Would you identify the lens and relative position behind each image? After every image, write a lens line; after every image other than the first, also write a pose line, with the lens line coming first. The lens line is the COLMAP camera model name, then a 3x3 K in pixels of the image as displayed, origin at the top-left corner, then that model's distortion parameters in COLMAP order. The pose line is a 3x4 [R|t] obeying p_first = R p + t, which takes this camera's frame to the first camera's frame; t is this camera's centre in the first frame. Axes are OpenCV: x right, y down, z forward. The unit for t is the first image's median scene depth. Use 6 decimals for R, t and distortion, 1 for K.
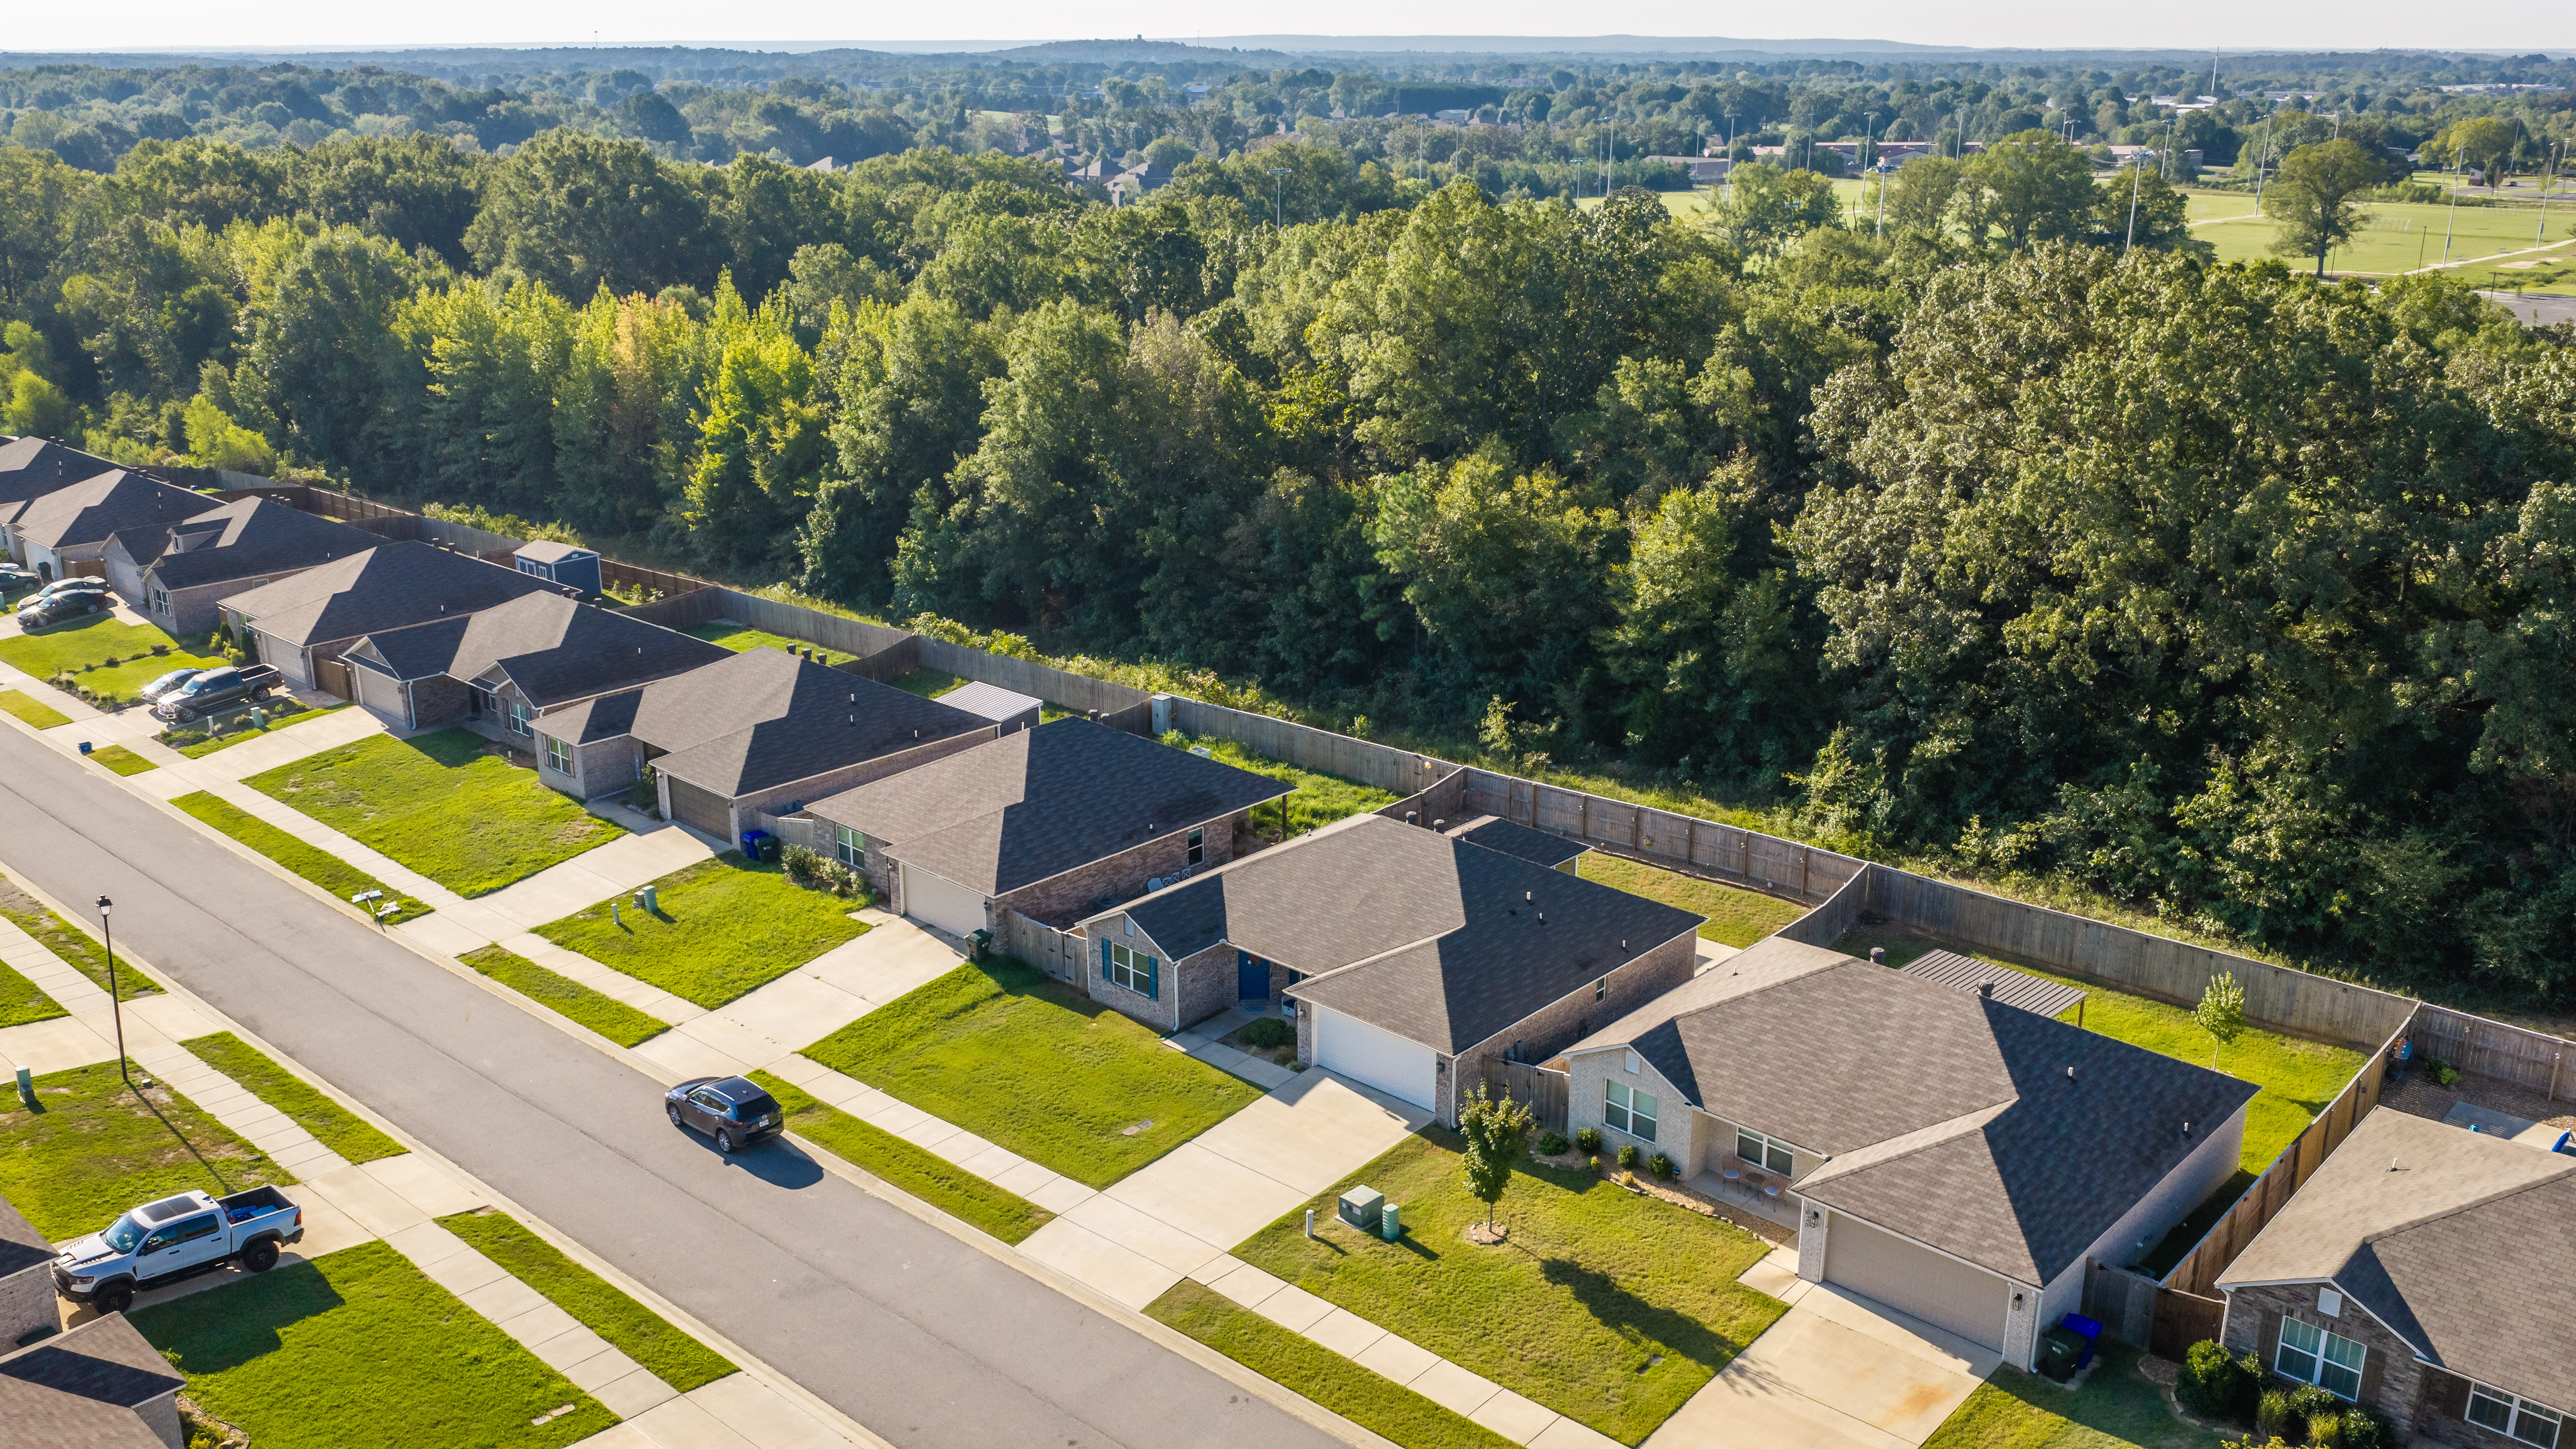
lens RADIAL K [[2124.9, 0, 1288.0], [0, 2124.9, 724.5], [0, 0, 1]] dist [0.031561, -0.064901]
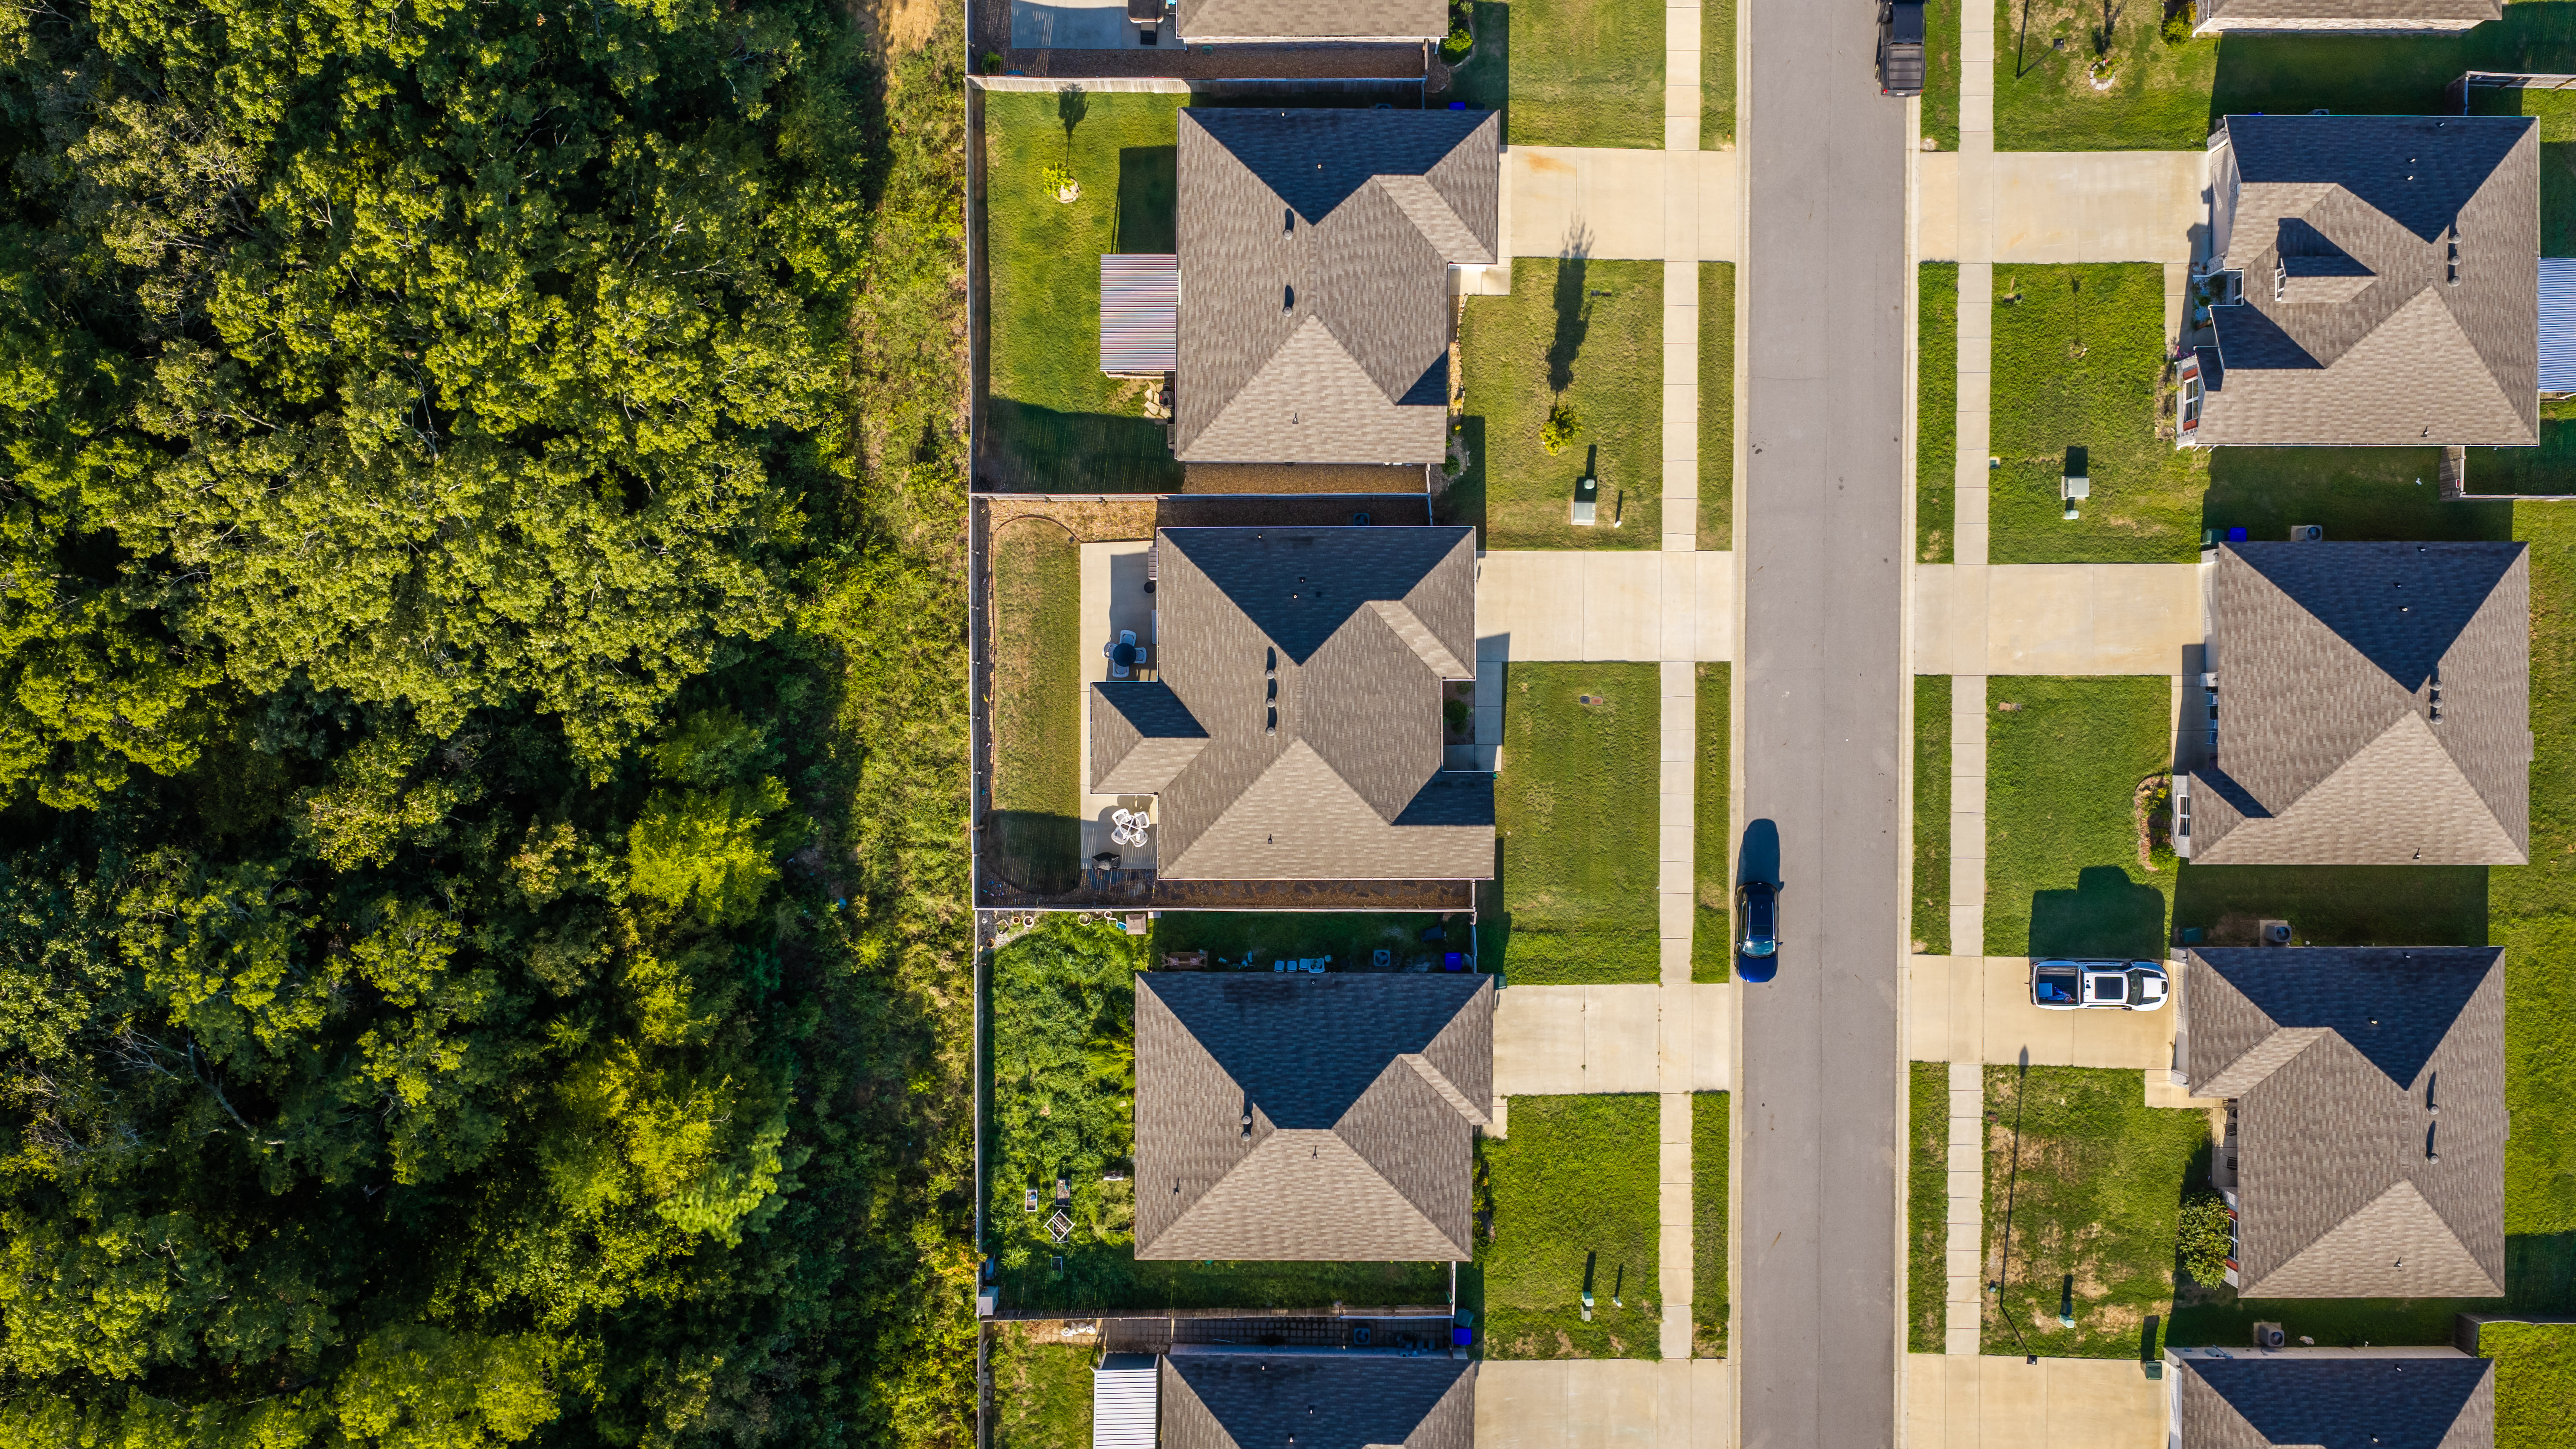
lens RADIAL K [[2124.8, 0, 1288.0], [0, 2124.8, 724.5], [0, 0, 1]] dist [0.031561, -0.064901]
pose [[-0.674098, -0.738642, -0.000550, 0.049918], [0.222259, -0.203548, 0.953504, -1.046573], [-0.704410, 0.642633, 0.301381, 0.571956]]
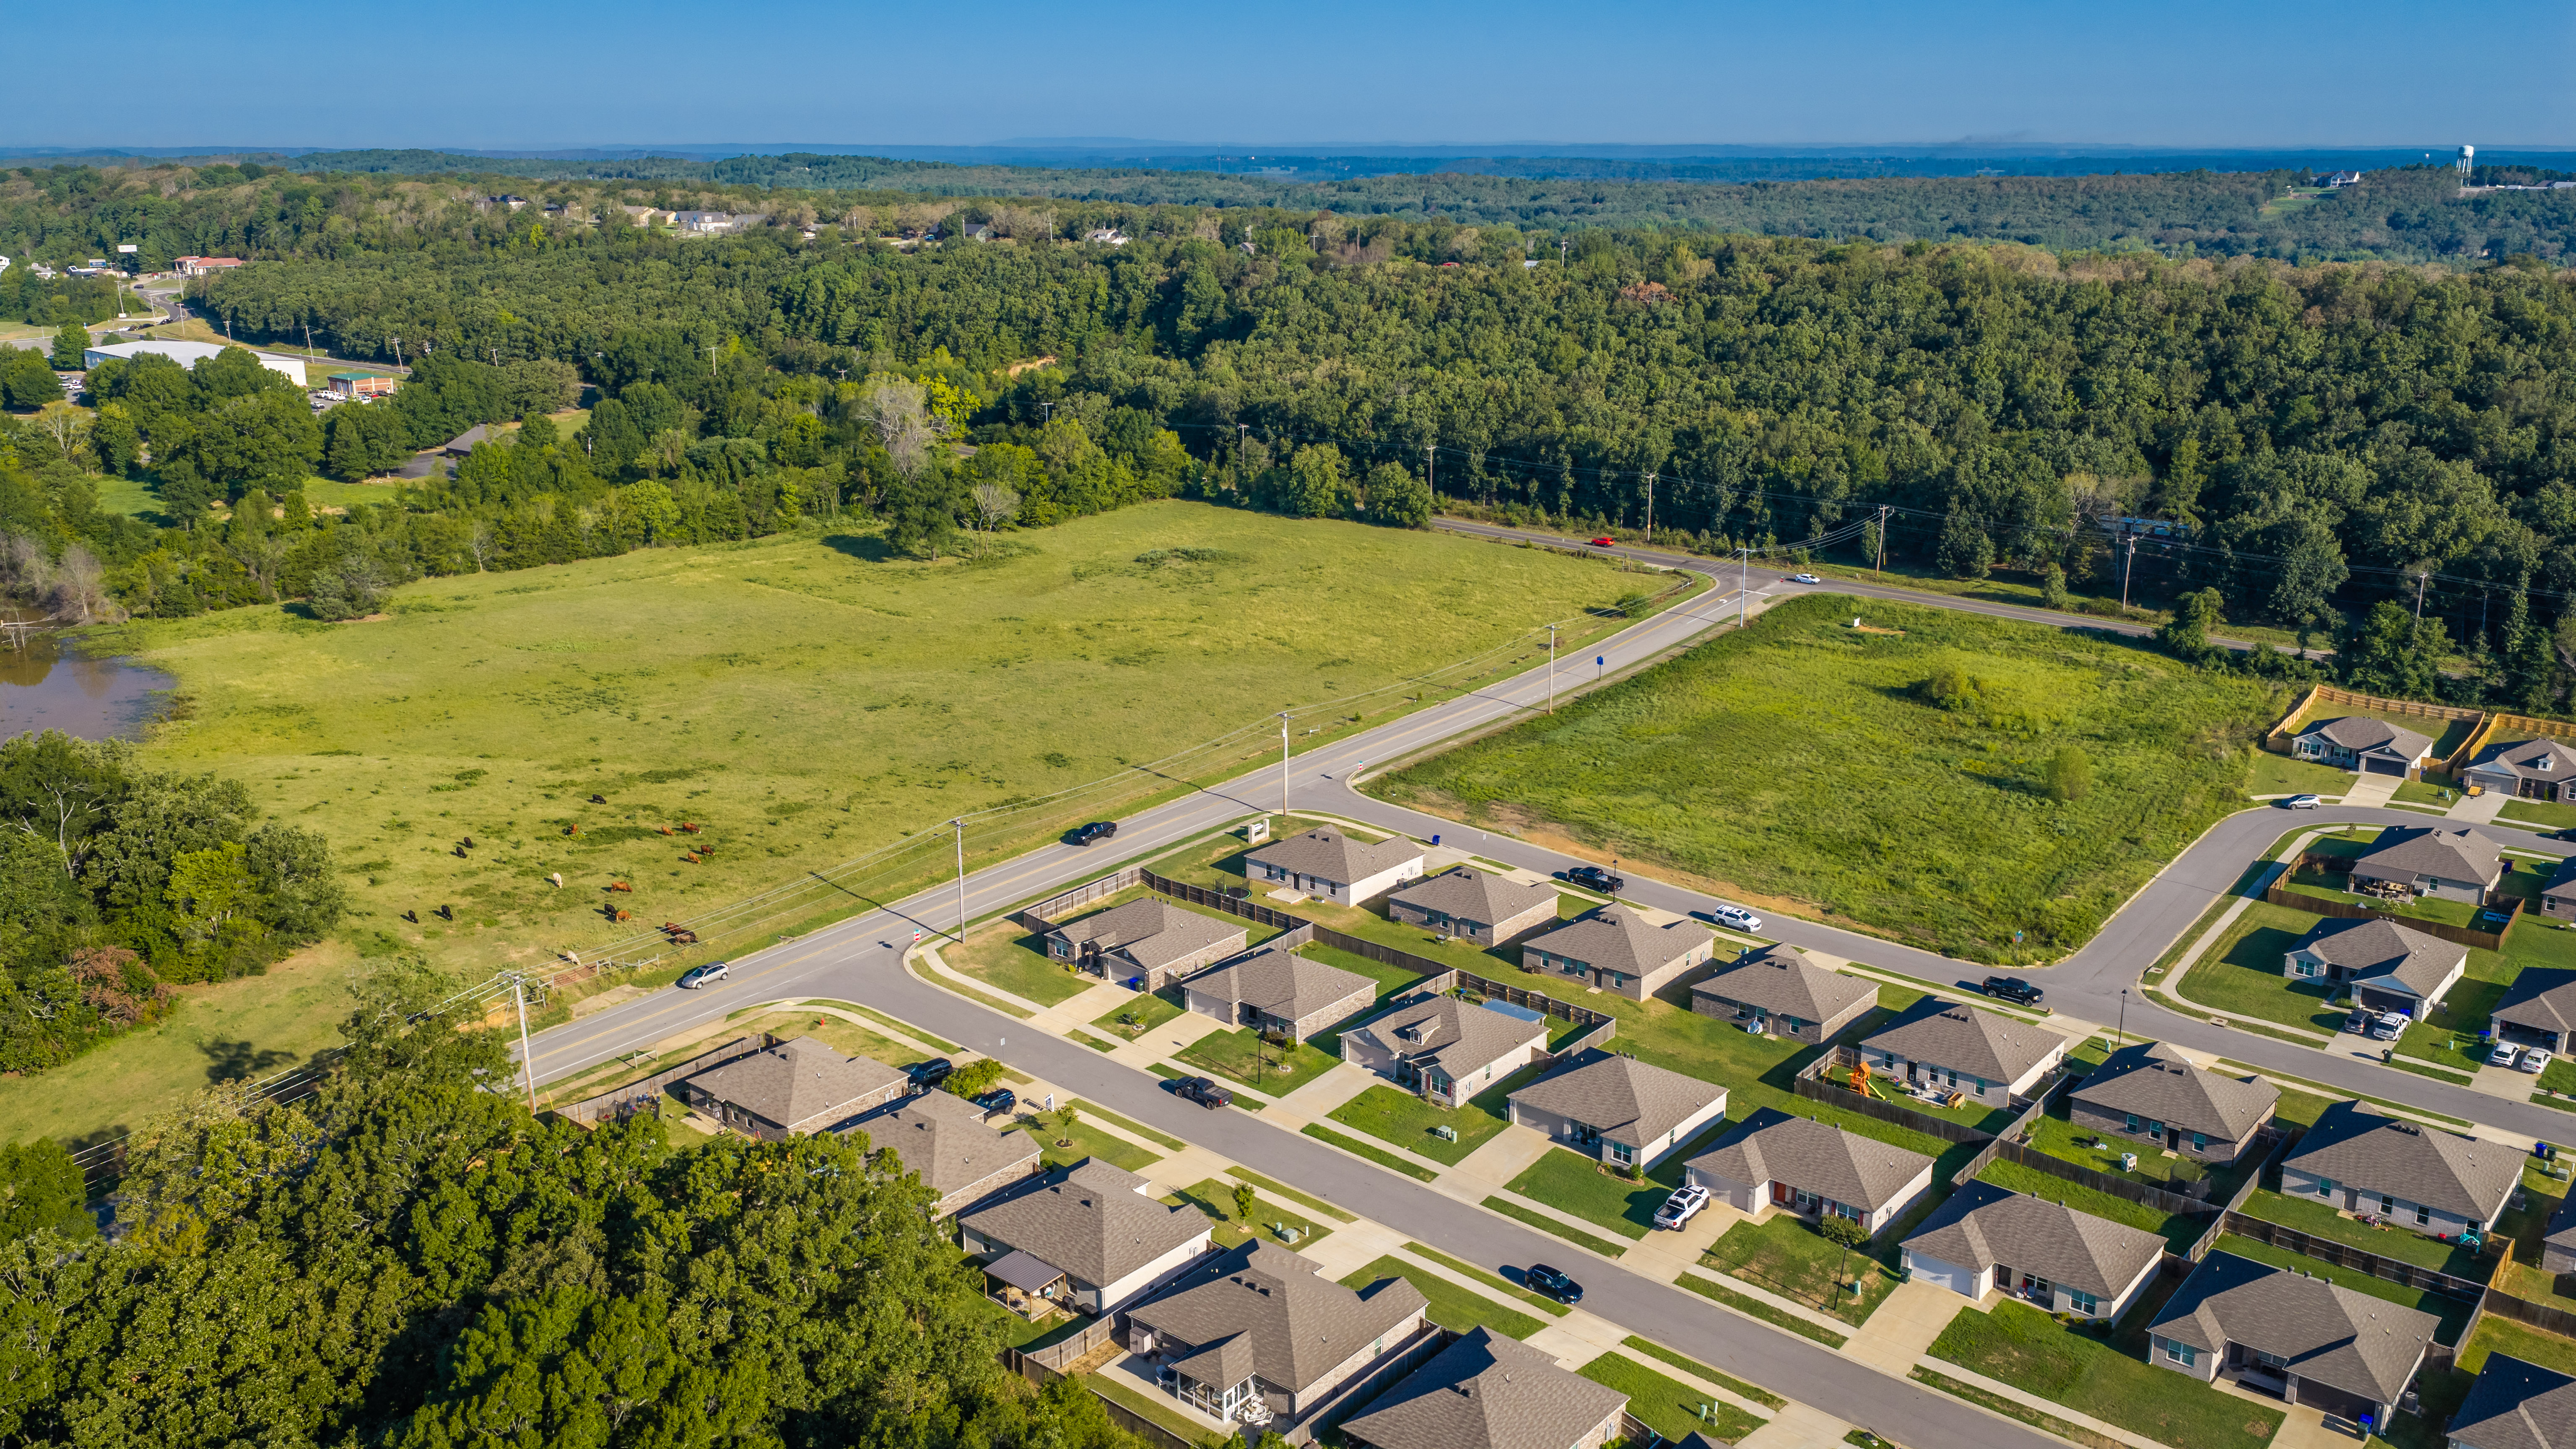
lens RADIAL K [[2124.9, 0, 1288.0], [0, 2124.9, 724.5], [0, 0, 1]] dist [0.031561, -0.064901]
pose [[-0.998666, 0.011631, -0.050318, 0.124019], [-0.017479, 0.840682, 0.541247, -1.367401], [0.048596, 0.541405, -0.839357, 2.203575]]
